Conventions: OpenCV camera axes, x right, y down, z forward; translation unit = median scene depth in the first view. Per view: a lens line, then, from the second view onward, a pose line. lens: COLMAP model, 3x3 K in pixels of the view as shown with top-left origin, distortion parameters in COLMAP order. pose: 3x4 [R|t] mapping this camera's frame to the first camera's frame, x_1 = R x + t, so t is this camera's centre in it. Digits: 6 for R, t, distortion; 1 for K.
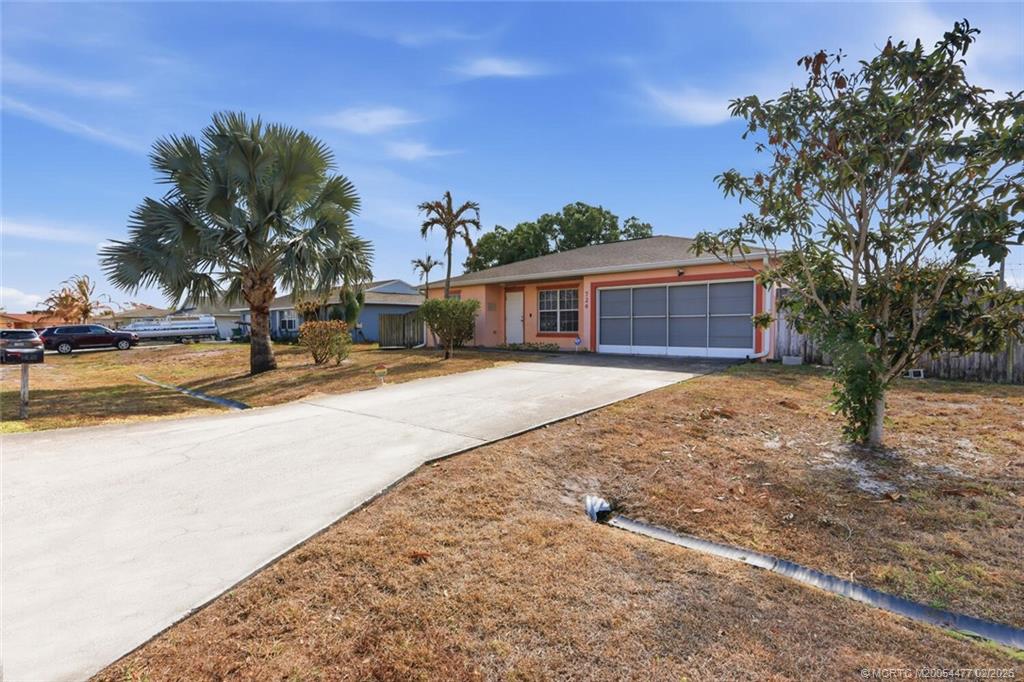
lens RADIAL K [[501.0, 0, 514.9], [0, 501.0, 332.4], [0, 0, 1]] dist [-0.003070, -0.000447]
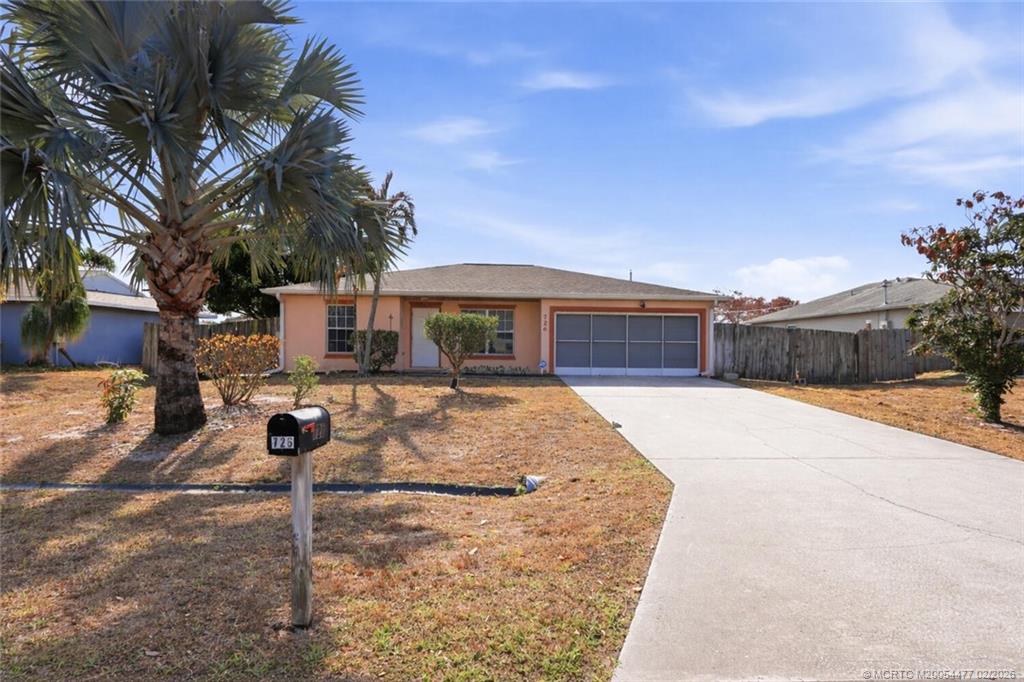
lens RADIAL K [[486.7, 0, 512.0], [0, 486.7, 341.0], [0, 0, 1]] dist [-0.007796, 0.000259]
pose [[0.692131, 0.026031, 0.721302, -0.613888], [-0.007437, 0.999554, -0.028937, 0.000695], [-0.721733, 0.014664, 0.692016, 0.373331]]
